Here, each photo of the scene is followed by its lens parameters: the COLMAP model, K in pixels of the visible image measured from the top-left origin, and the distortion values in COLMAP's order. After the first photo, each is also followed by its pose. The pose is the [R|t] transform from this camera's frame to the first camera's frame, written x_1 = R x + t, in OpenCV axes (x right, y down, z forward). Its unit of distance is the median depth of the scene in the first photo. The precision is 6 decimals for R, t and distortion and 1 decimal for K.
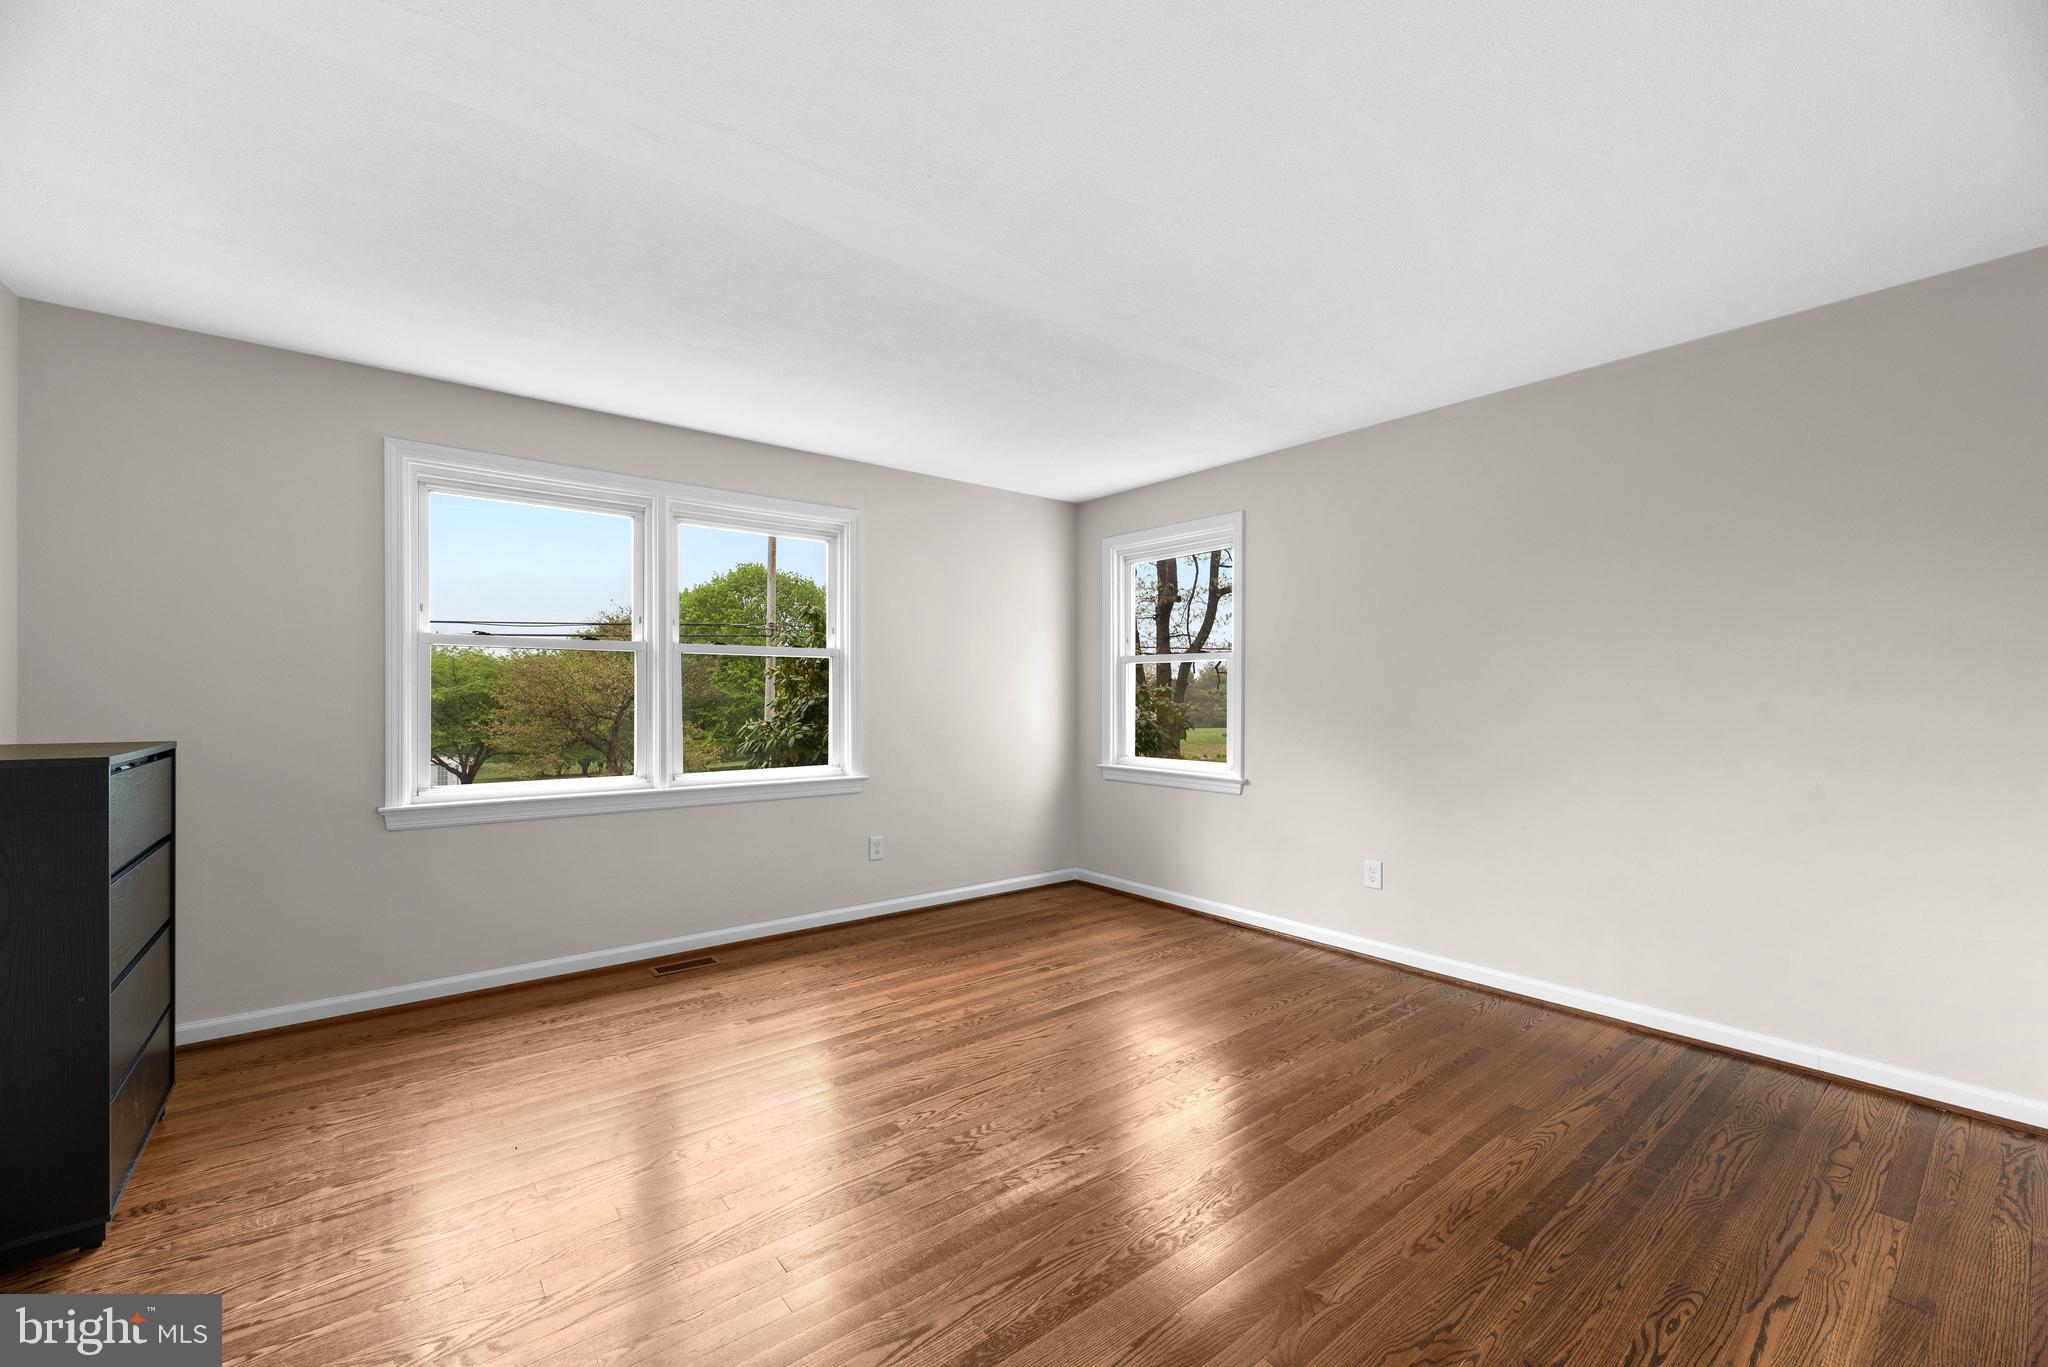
lens RADIAL K [[828.9, 0, 1019.6], [0, 828.9, 691.5], [0, 0, 1]] dist [0.000426, -0.000466]
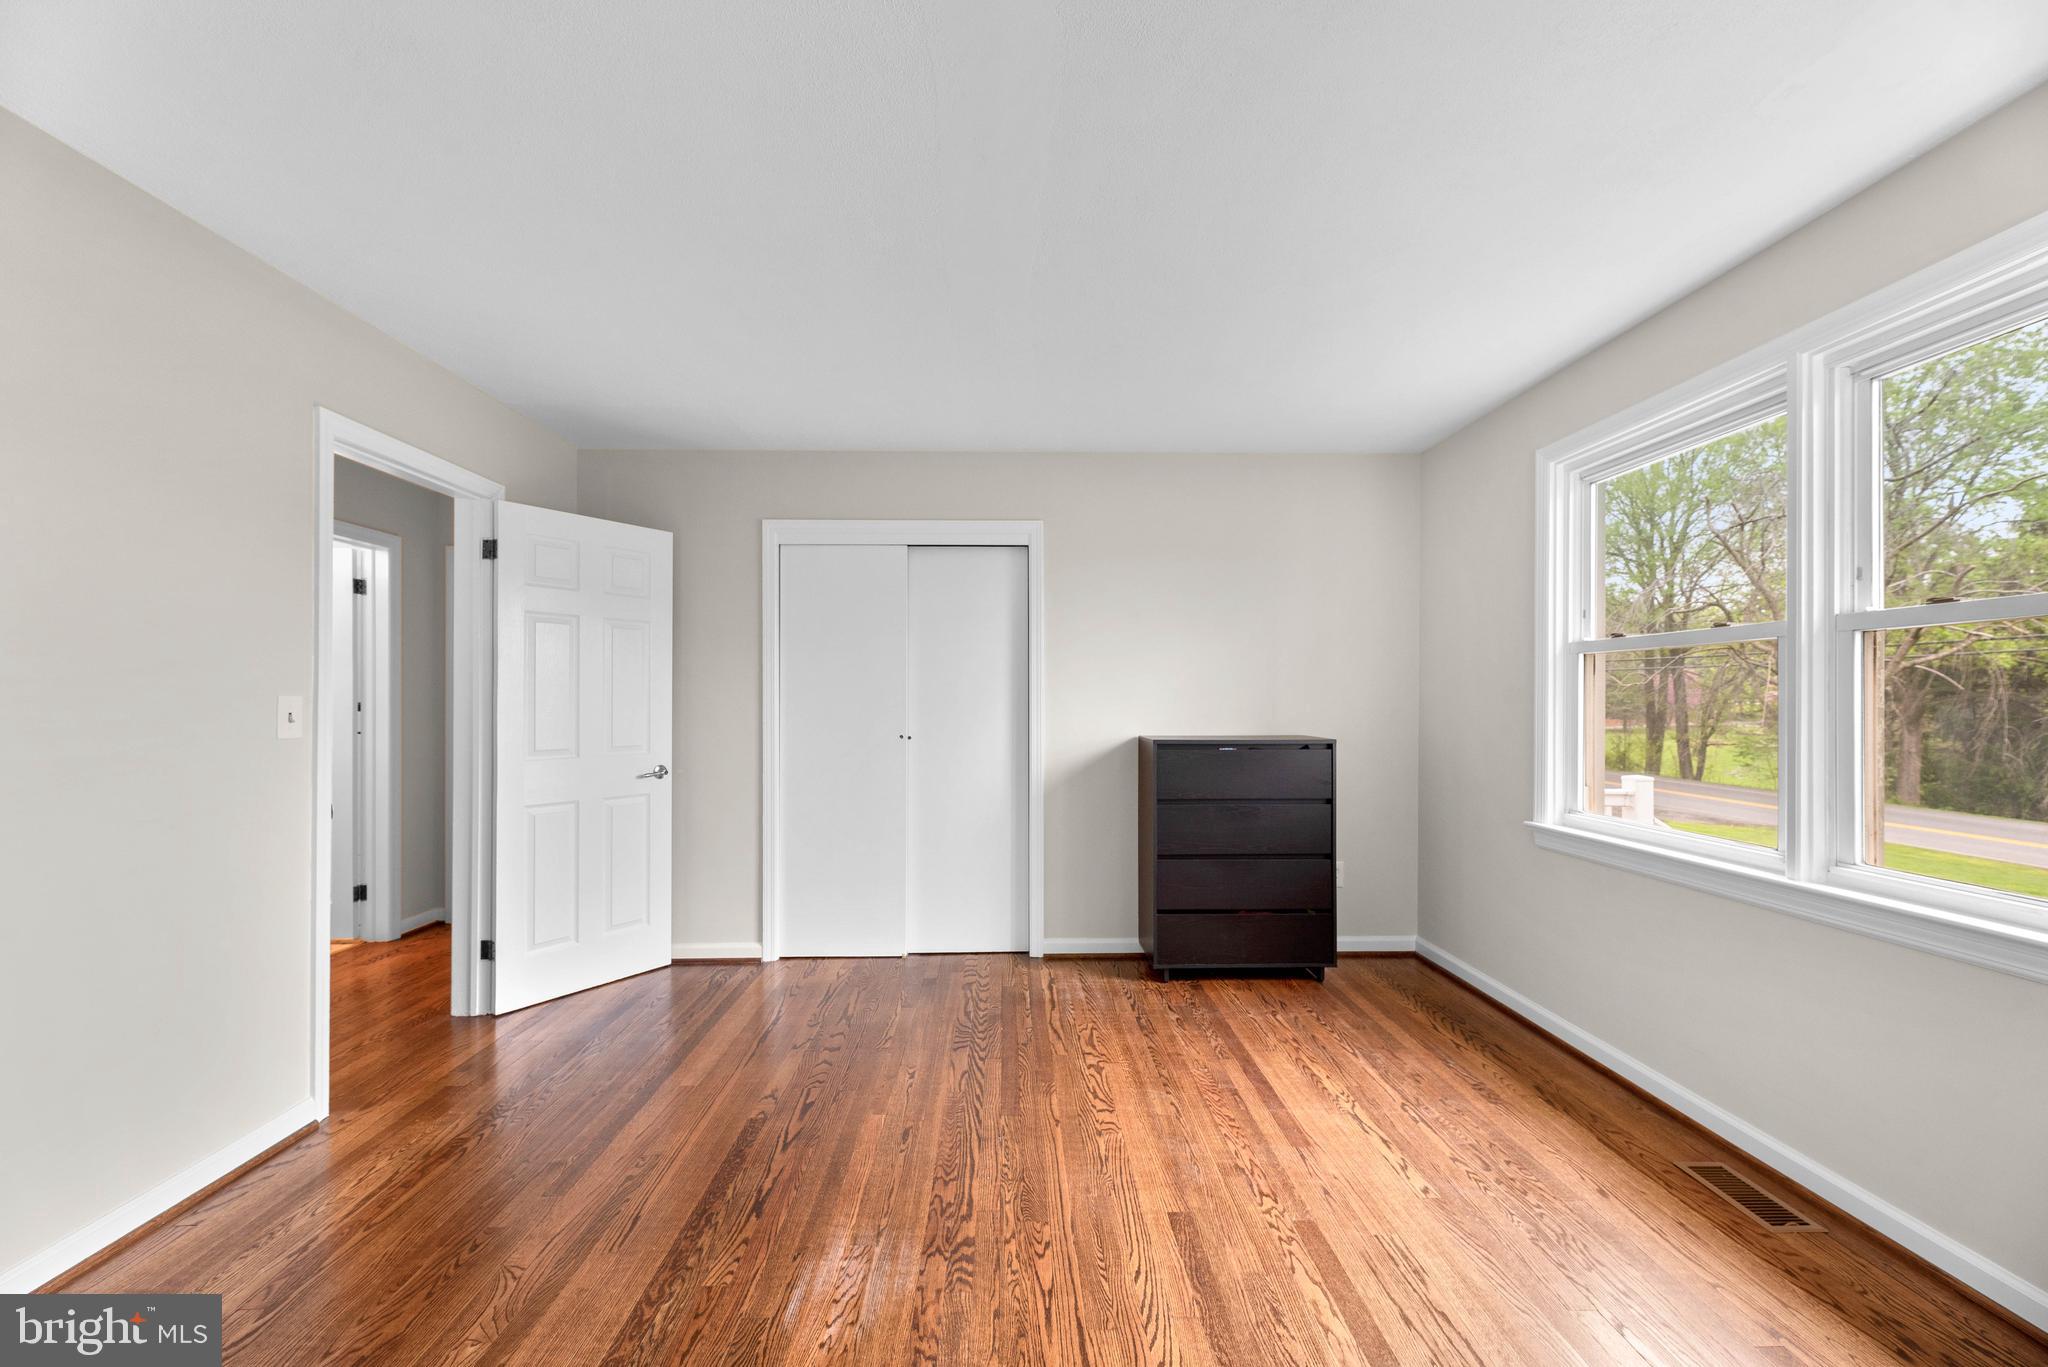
lens RADIAL K [[828.9, 0, 1023.5], [0, 828.9, 690.5], [0, 0, 1]] dist [0.000426, -0.000466]
pose [[-0.606427, -0.013346, -0.795027, 0.598273], [0.001028, 0.999845, -0.017568, -0.000485], [0.795138, -0.011471, -0.606320, 1.676511]]
